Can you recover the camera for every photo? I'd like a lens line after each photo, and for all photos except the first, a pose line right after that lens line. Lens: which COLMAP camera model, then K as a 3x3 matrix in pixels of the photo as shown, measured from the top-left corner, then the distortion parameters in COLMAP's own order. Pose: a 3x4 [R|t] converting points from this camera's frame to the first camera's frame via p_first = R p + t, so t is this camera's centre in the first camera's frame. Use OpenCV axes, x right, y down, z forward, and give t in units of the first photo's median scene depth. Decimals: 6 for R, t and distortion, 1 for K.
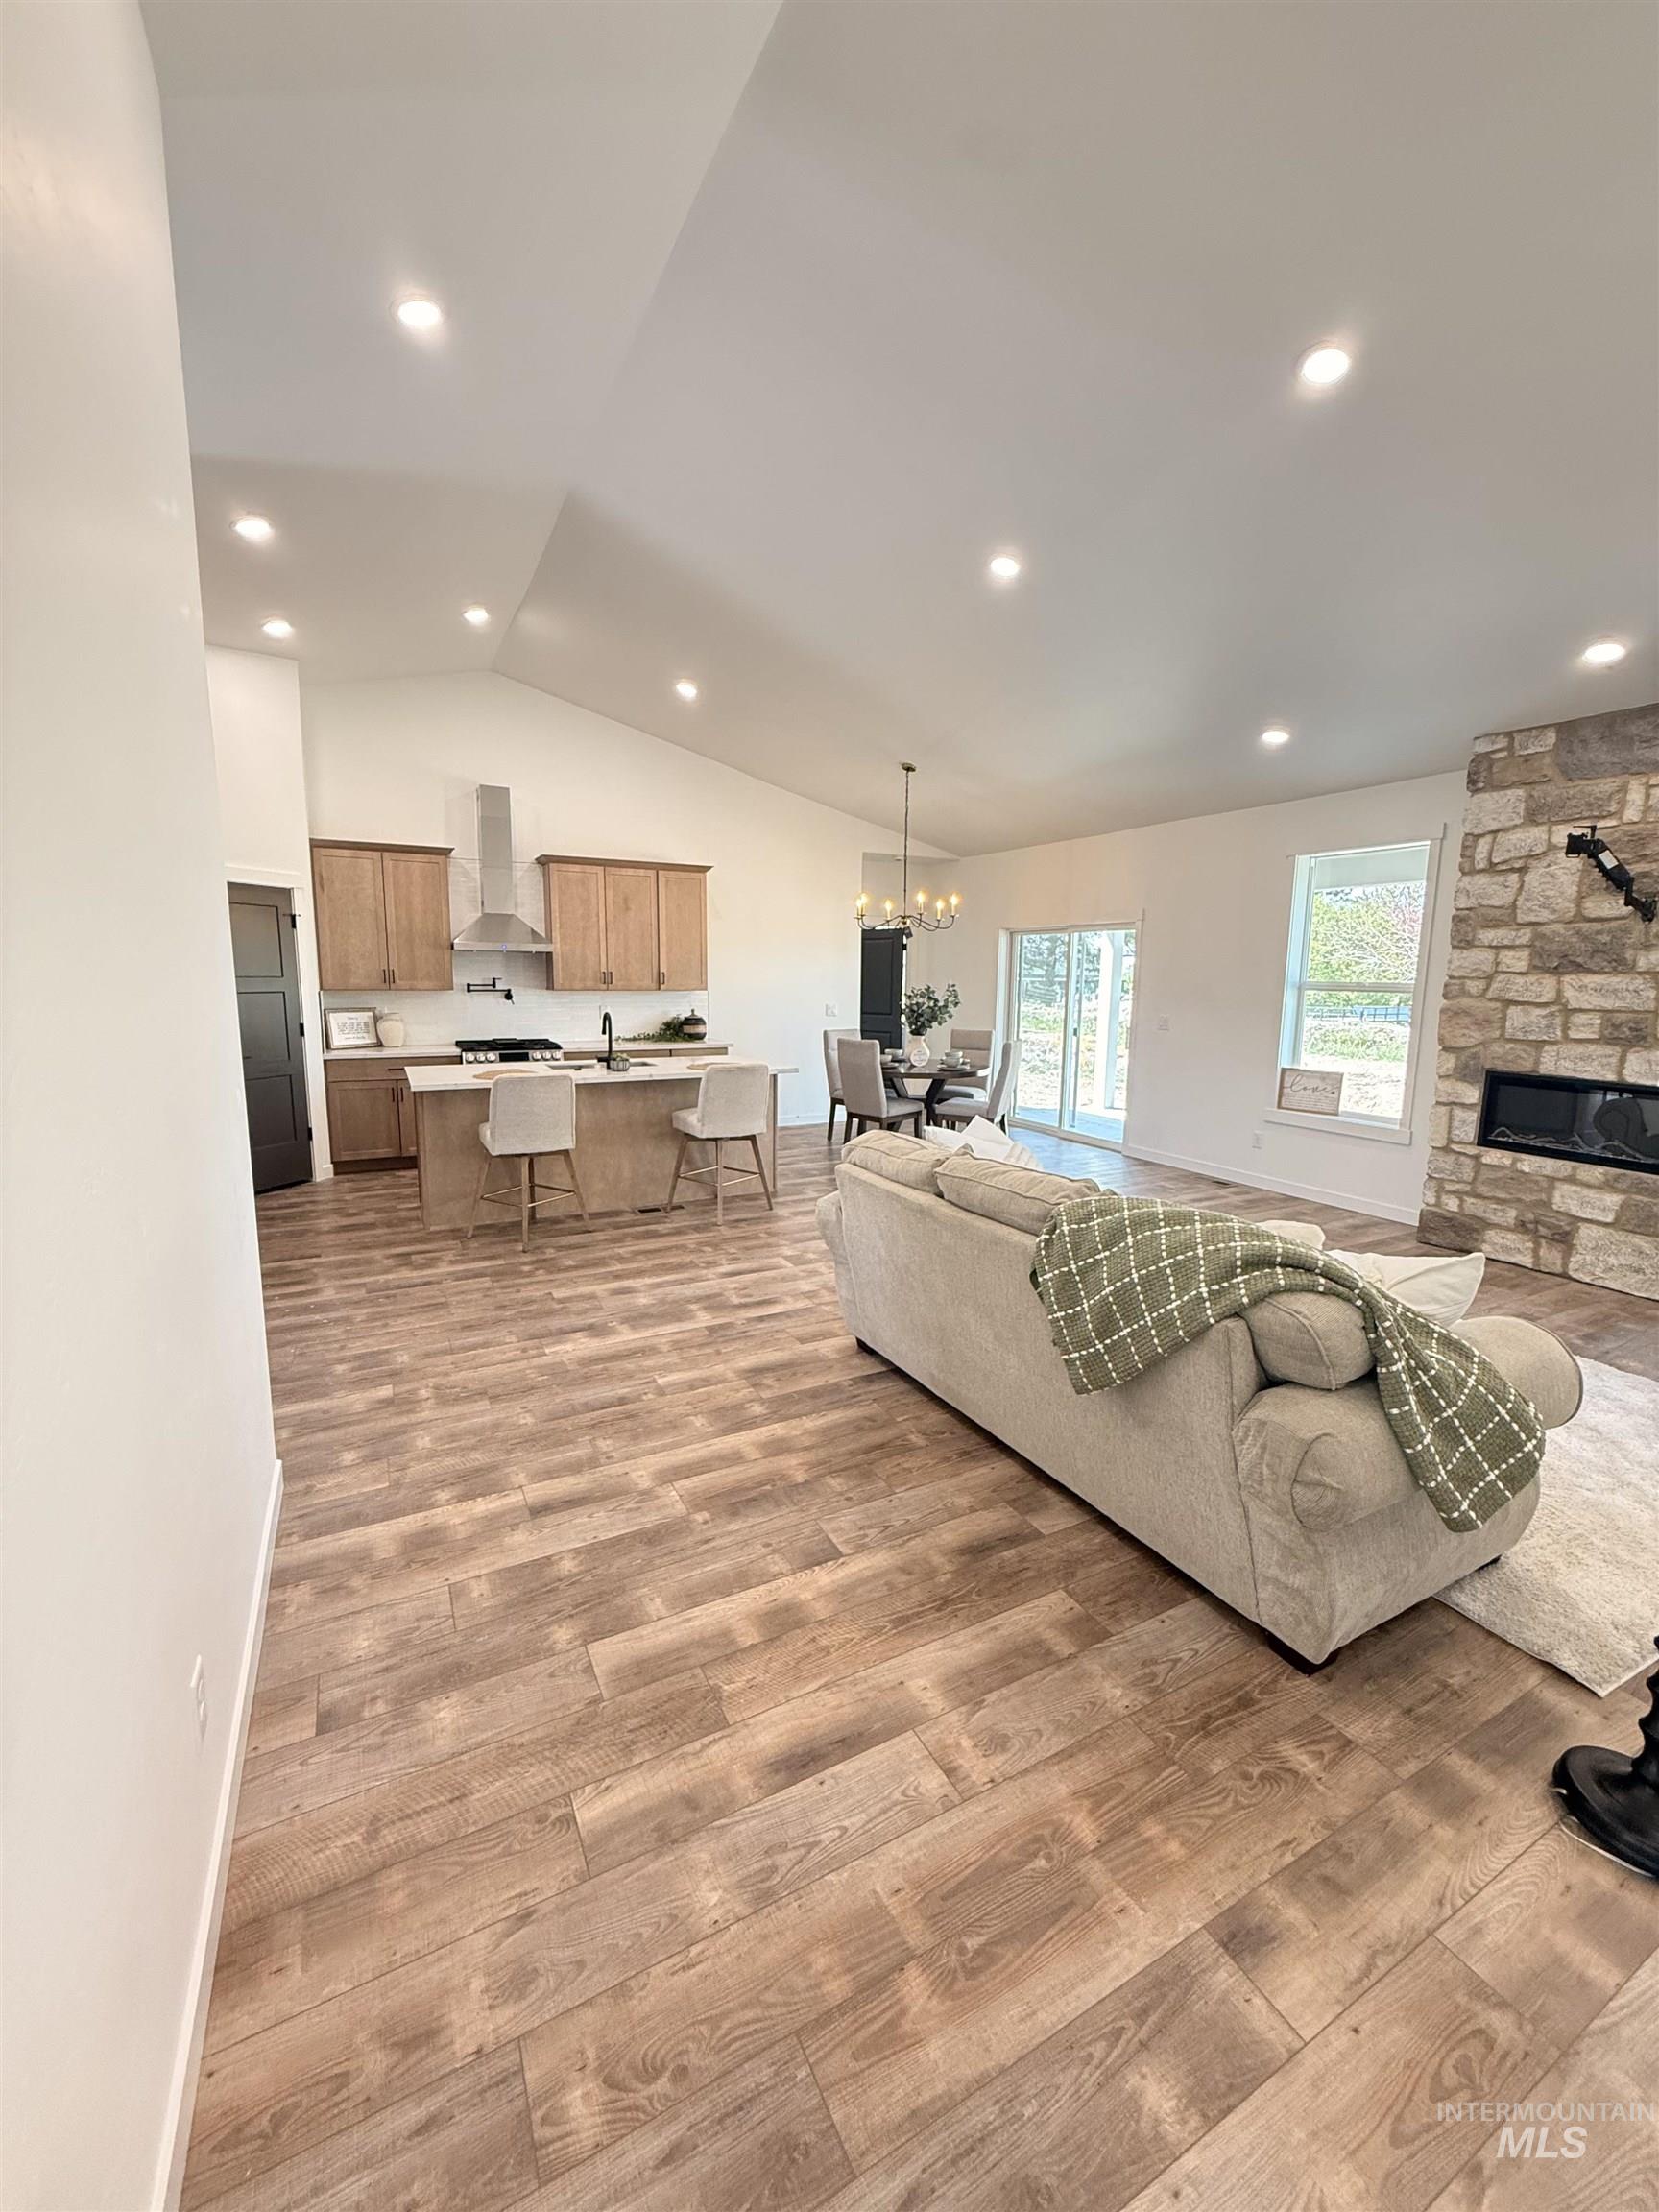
lens RADIAL K [[880.6, 0, 832.8], [0, 880.6, 1098.8], [0, 0, 1]] dist [-0.003122, 0.000987]
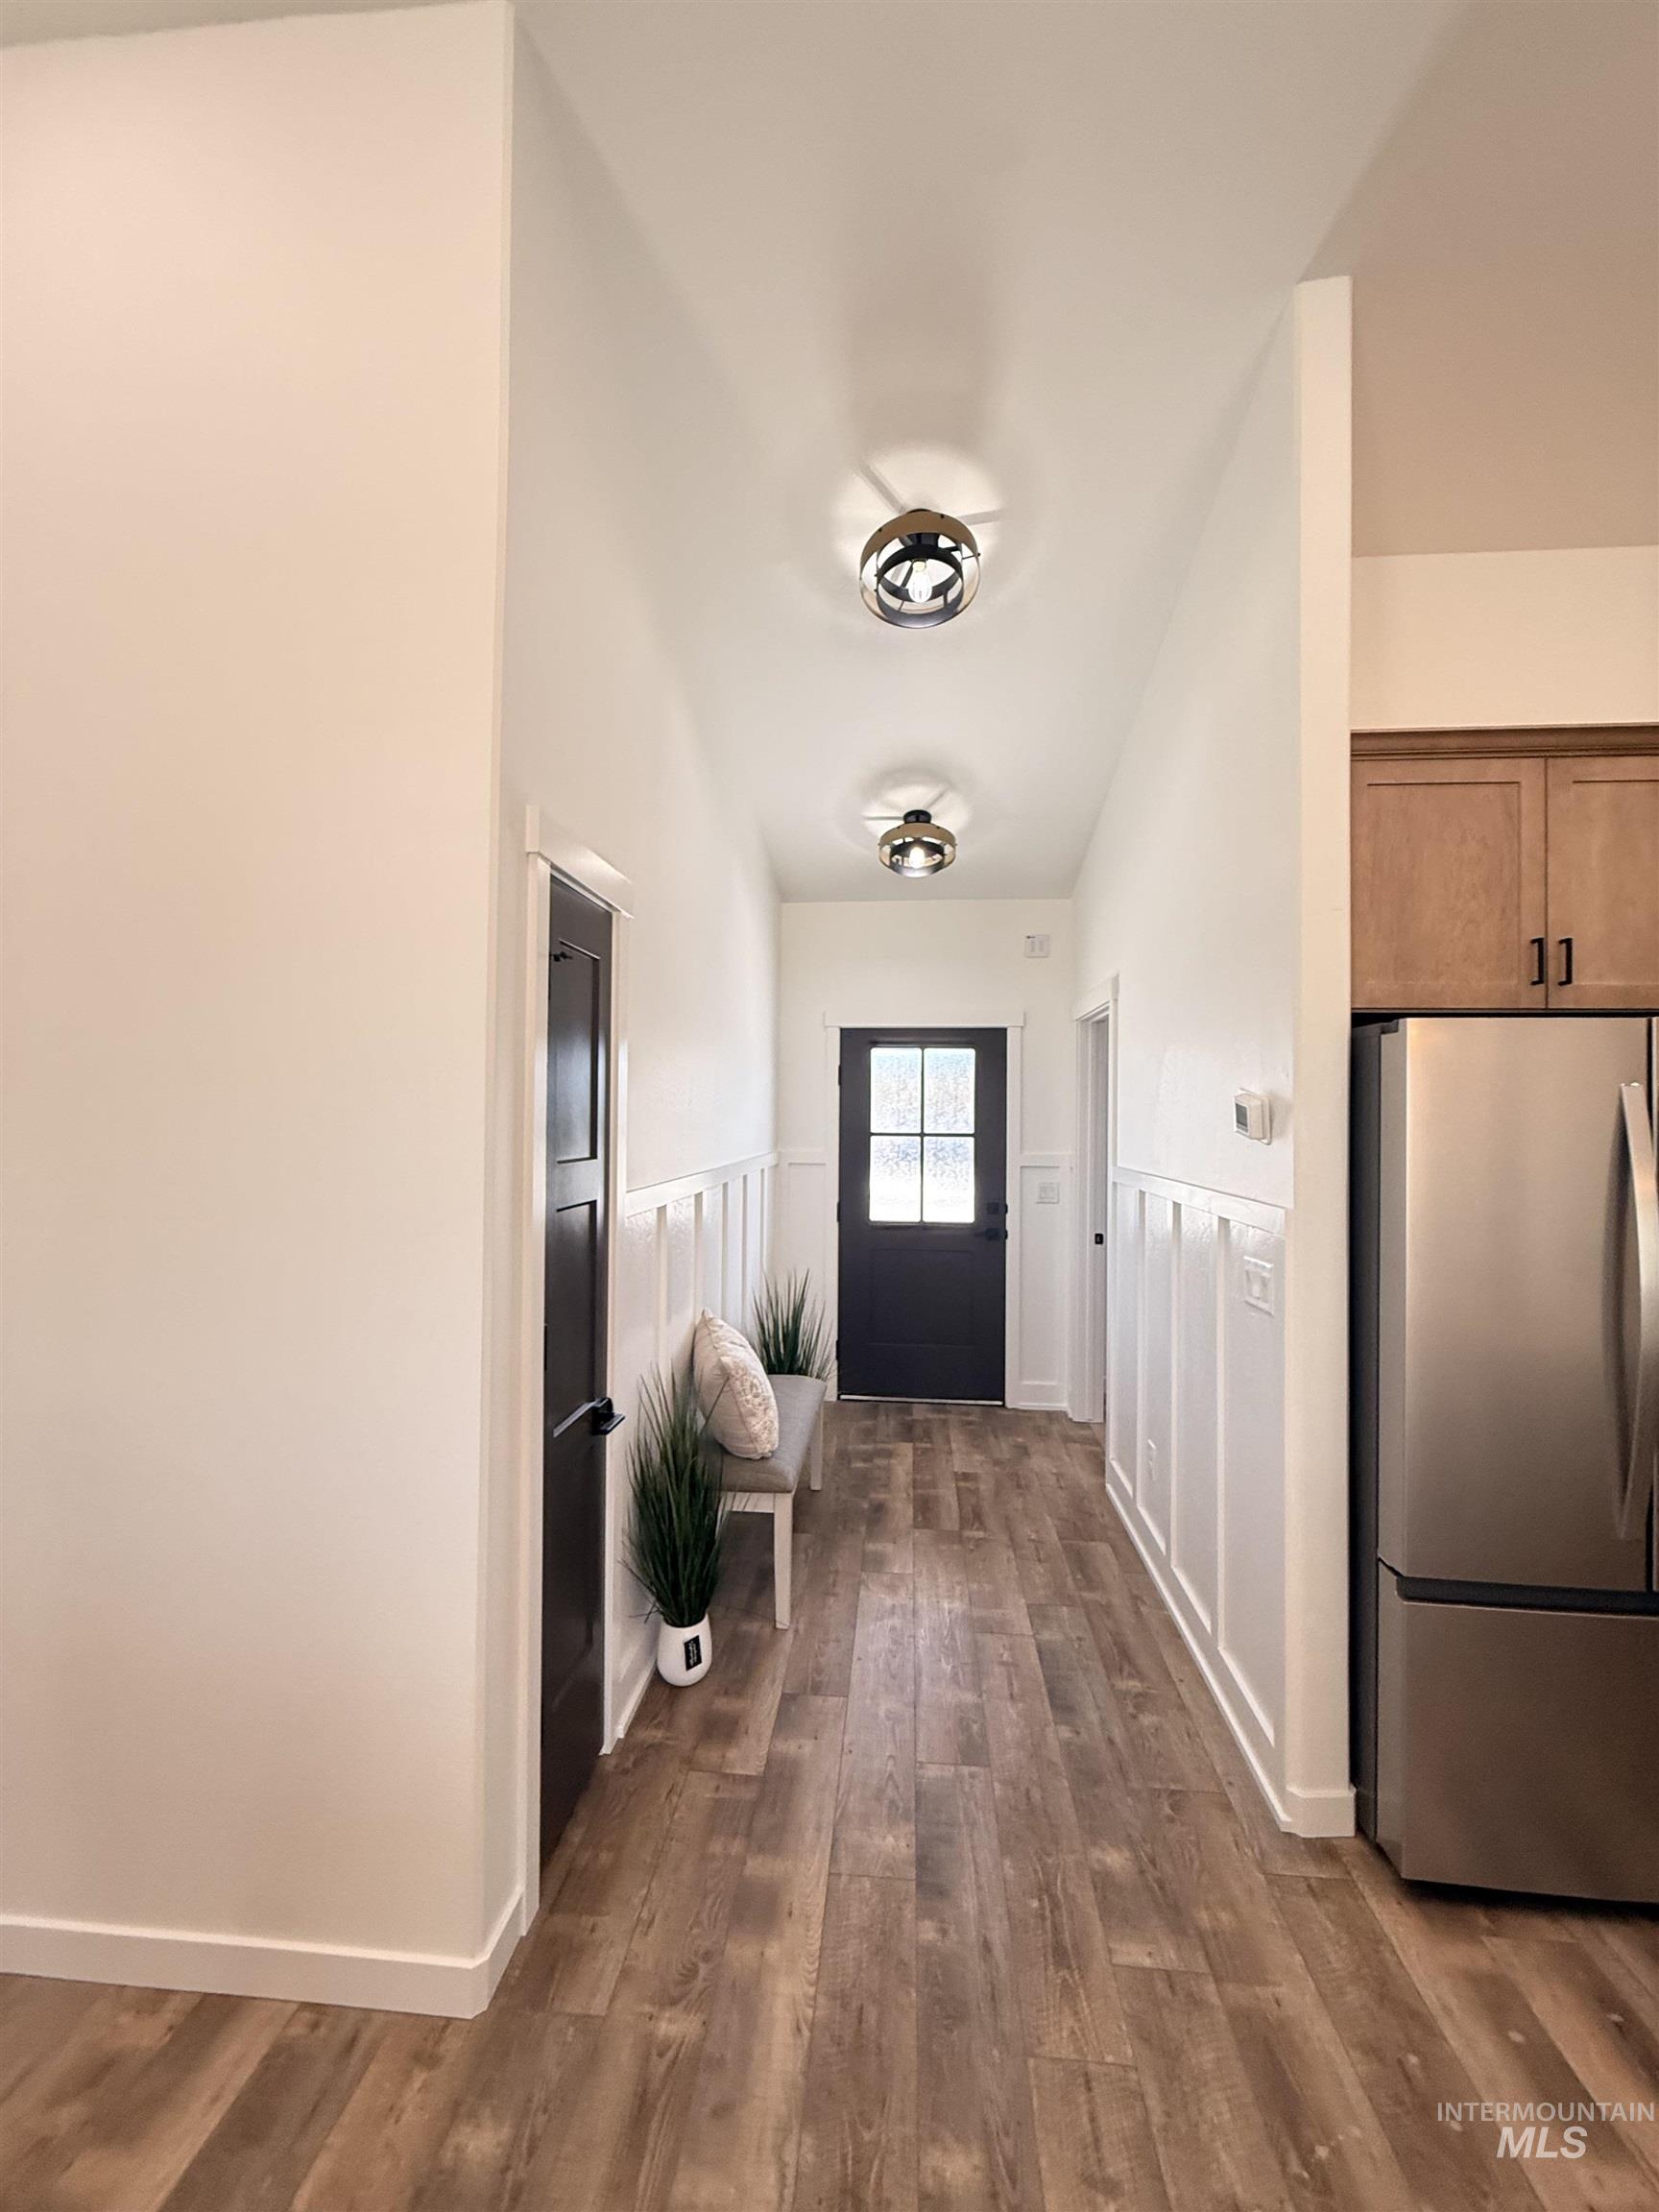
lens RADIAL K [[886.9, 0, 835.0], [0, 886.9, 1099.1], [0, 0, 1]] dist [0.000535, 0.000291]
pose [[-0.541221, -0.034010, -0.840192, -0.135447], [-0.135542, 0.989644, 0.047251, -0.119882], [0.829885, 0.139454, -0.540226, 0.791296]]
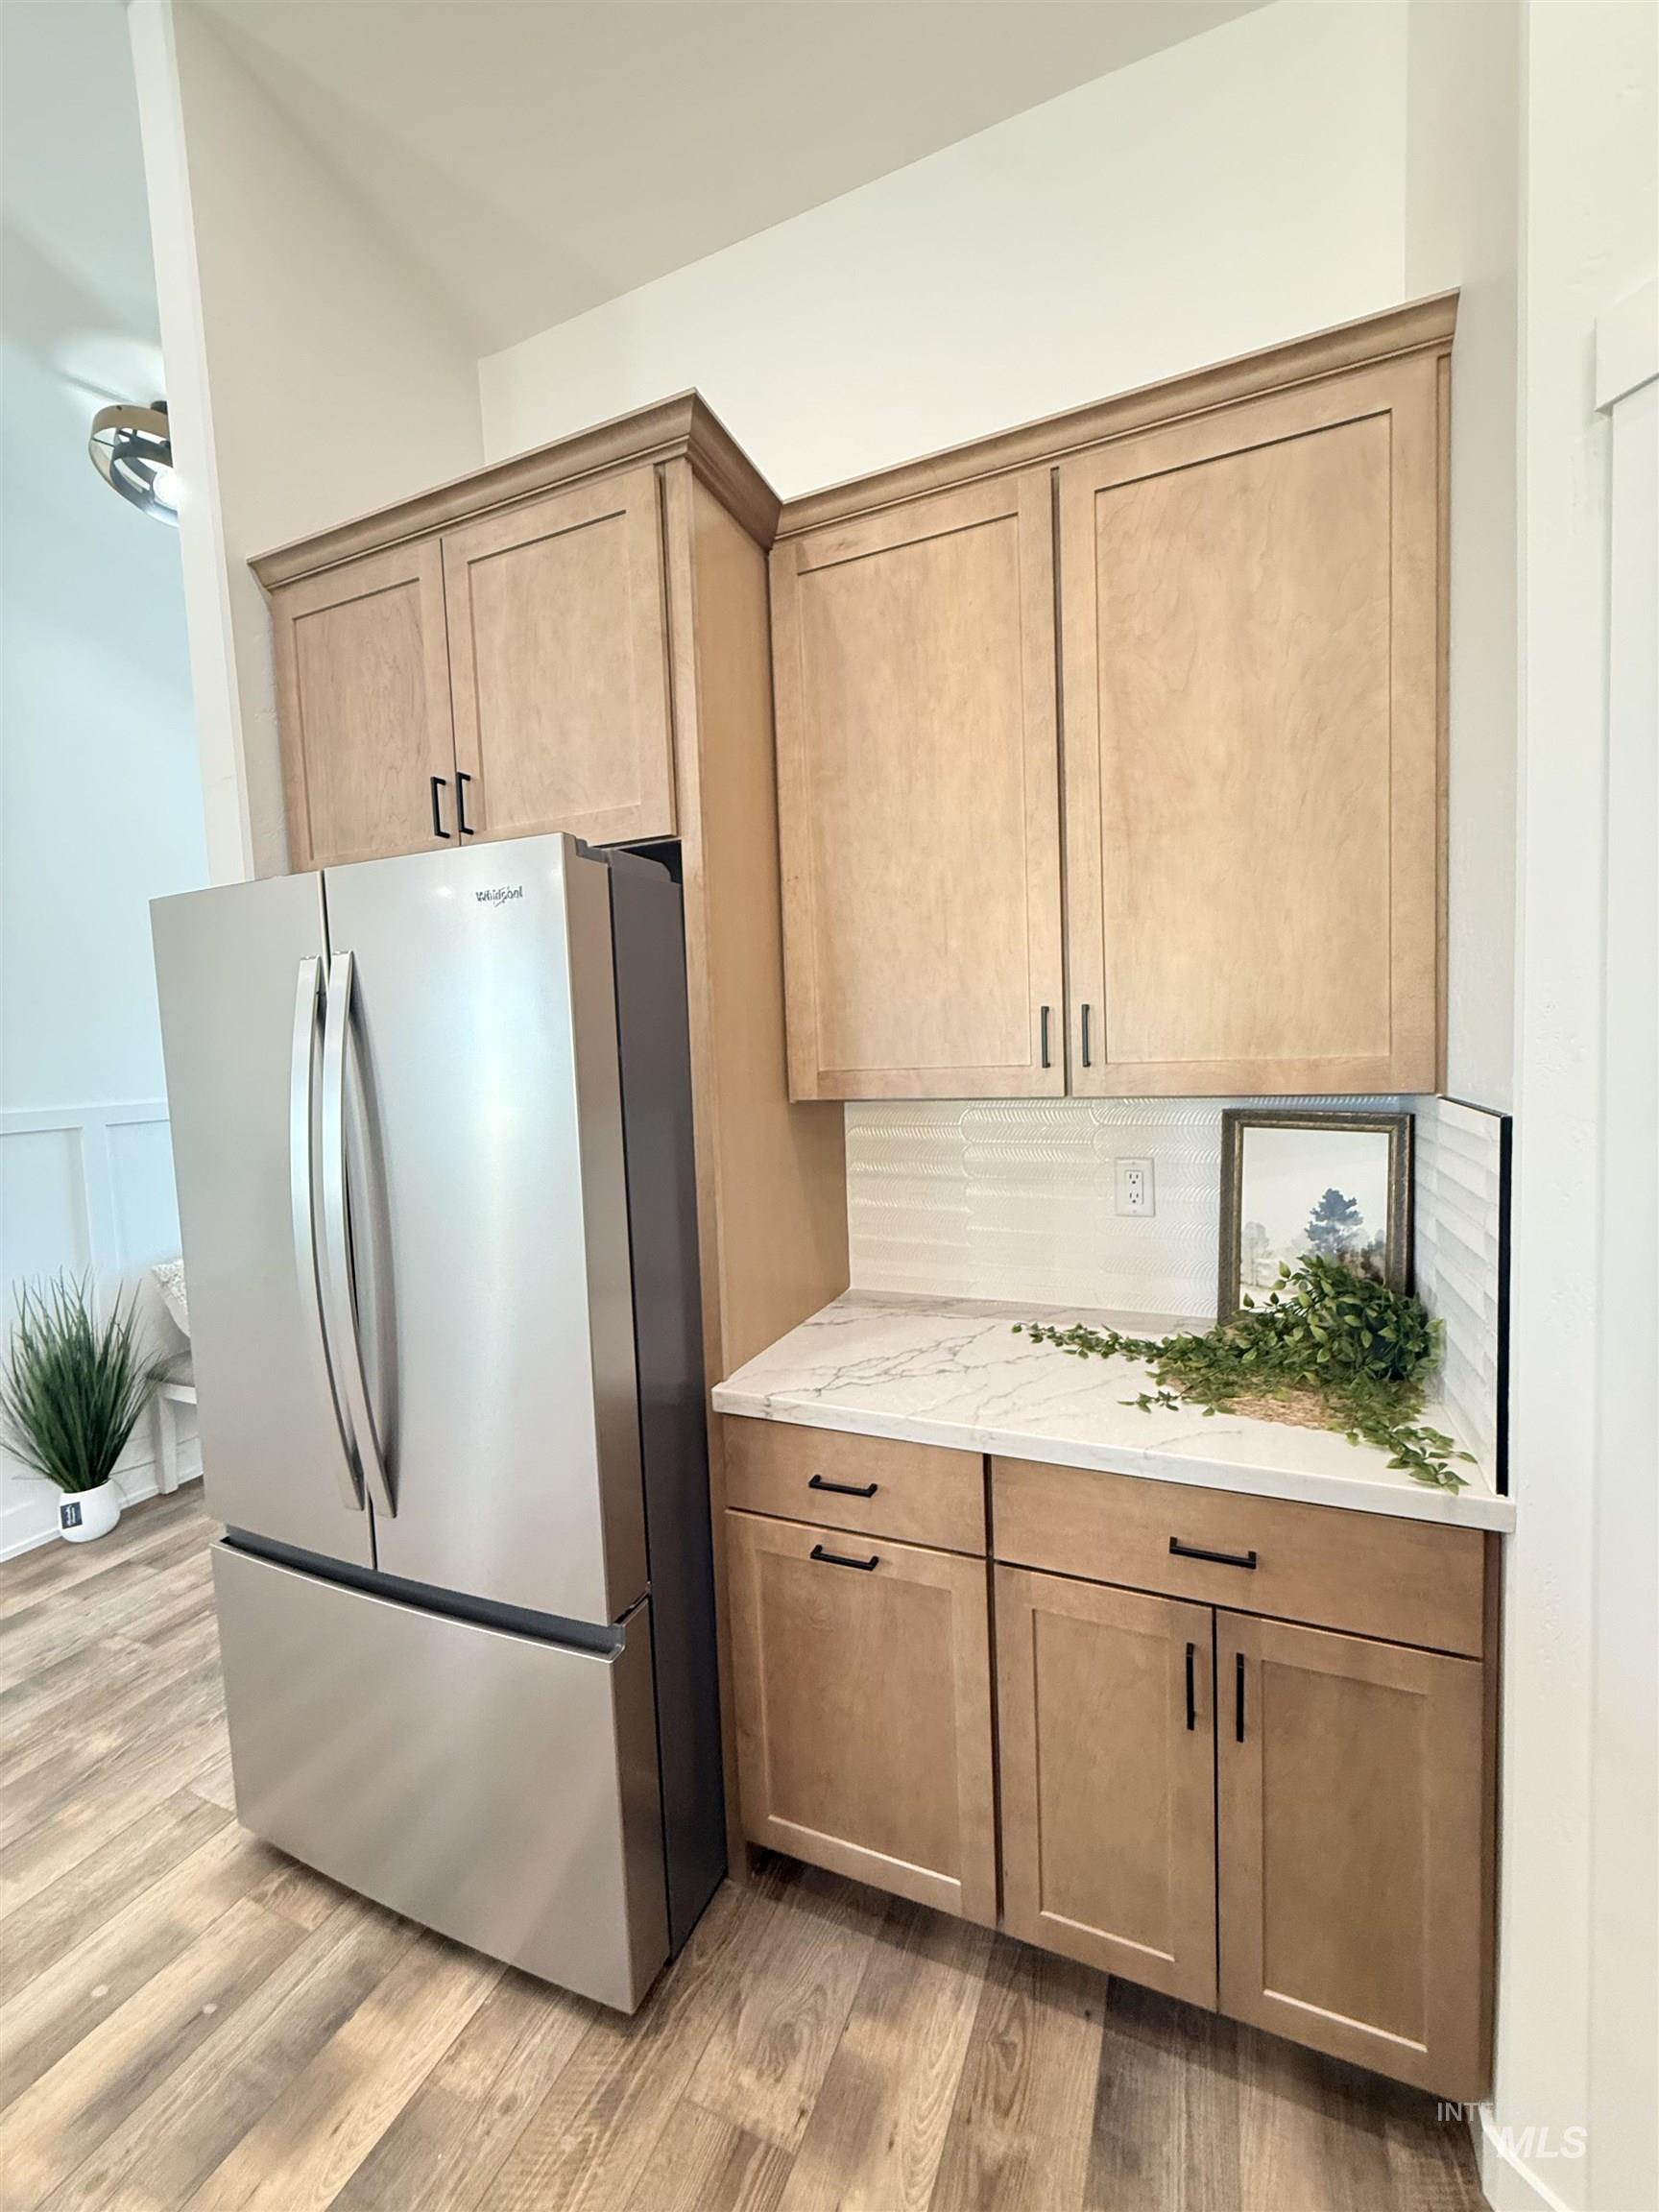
lens RADIAL K [[886.9, 0, 835.0], [0, 886.9, 1099.1], [0, 0, 1]] dist [0.000535, 0.000291]
pose [[-0.784592, 0.058513, -0.617245, -0.576863], [-0.057211, 0.984457, 0.166047, -0.166321], [0.617368, 0.165592, -0.769049, 1.206156]]
